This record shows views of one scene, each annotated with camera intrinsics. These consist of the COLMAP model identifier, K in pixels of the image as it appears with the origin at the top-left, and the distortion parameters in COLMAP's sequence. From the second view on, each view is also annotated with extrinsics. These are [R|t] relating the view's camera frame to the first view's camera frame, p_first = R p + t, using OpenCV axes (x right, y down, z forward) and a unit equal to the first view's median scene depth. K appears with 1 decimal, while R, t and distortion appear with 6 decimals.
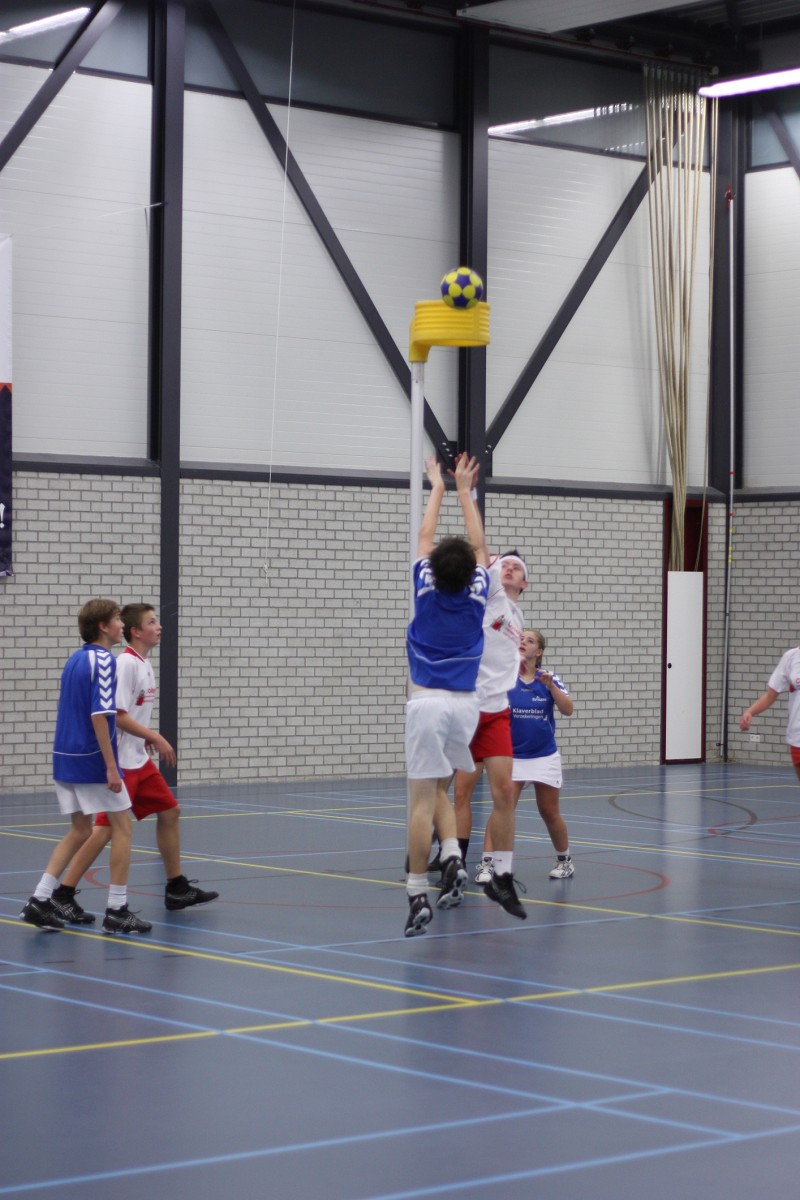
lens RADIAL K [[2798.0, 0, 426.4], [0, 2798.0, 599.9], [0, 0, 1]] dist [-0.103924, -0.026929]
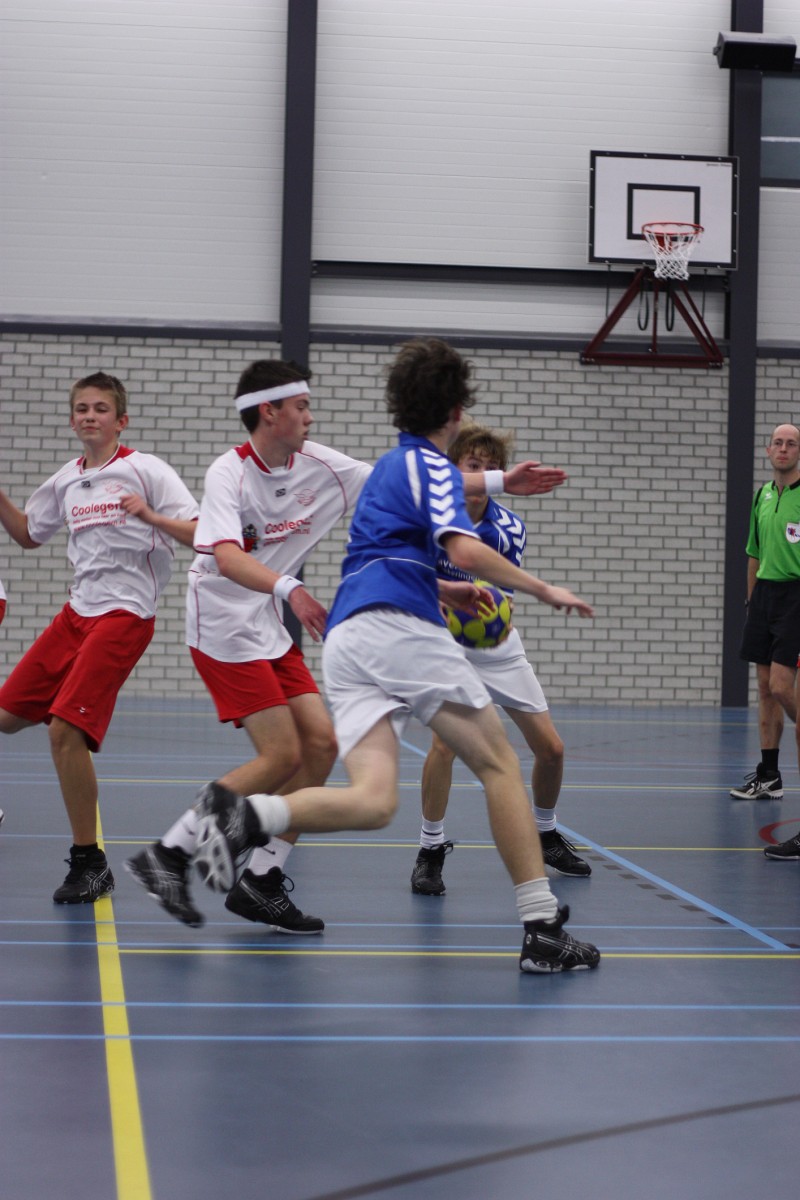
lens RADIAL K [[2798.0, 0, 426.4], [0, 2798.0, 599.9], [0, 0, 1]] dist [-0.103924, -0.026929]
pose [[0.552989, -0.008429, 0.833146, -0.577957], [-0.019191, 0.999555, 0.022851, 0.014940], [-0.832967, -0.028625, 0.552581, 0.684041]]
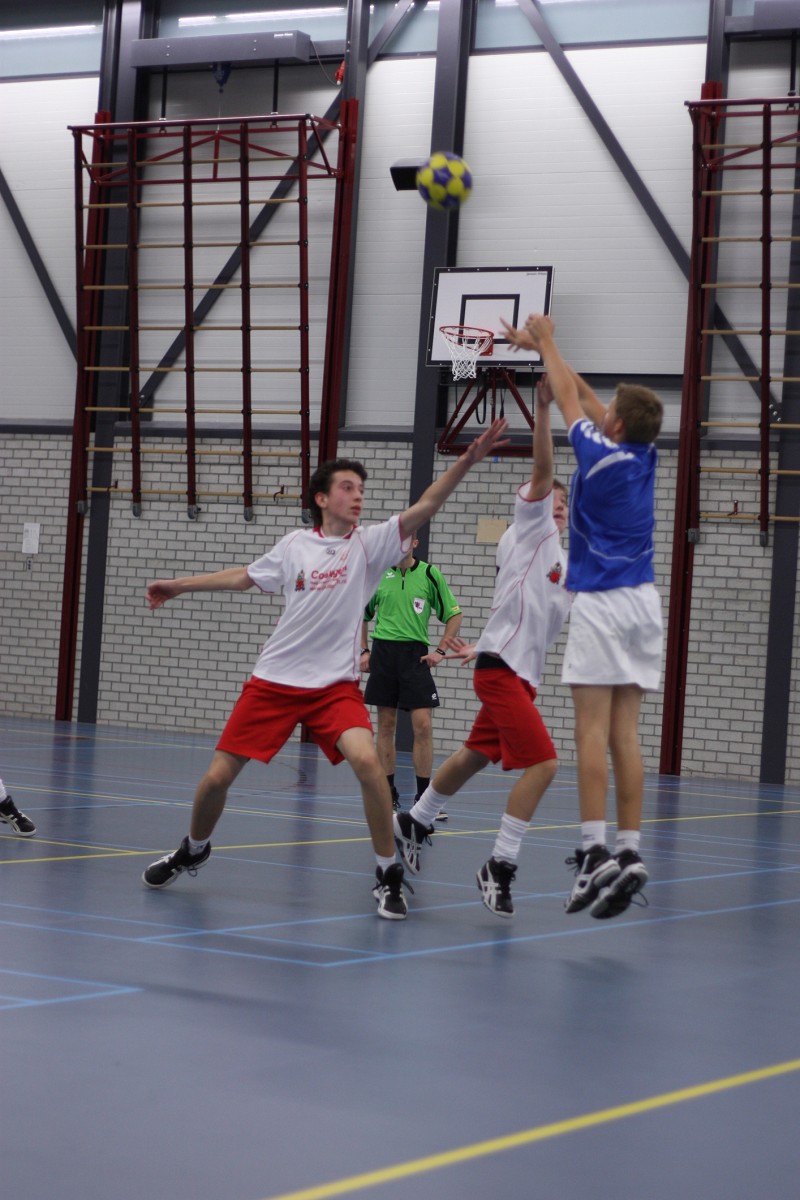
lens RADIAL K [[2799.6, 0, 423.4], [0, 2799.6, 602.0], [0, 0, 1]] dist [-0.114153, 0.132325]
pose [[0.943579, 0.052891, 0.326896, -0.020355], [-0.054109, 0.998521, -0.005375, 0.019639], [-0.326697, -0.012616, 0.945045, 0.036800]]
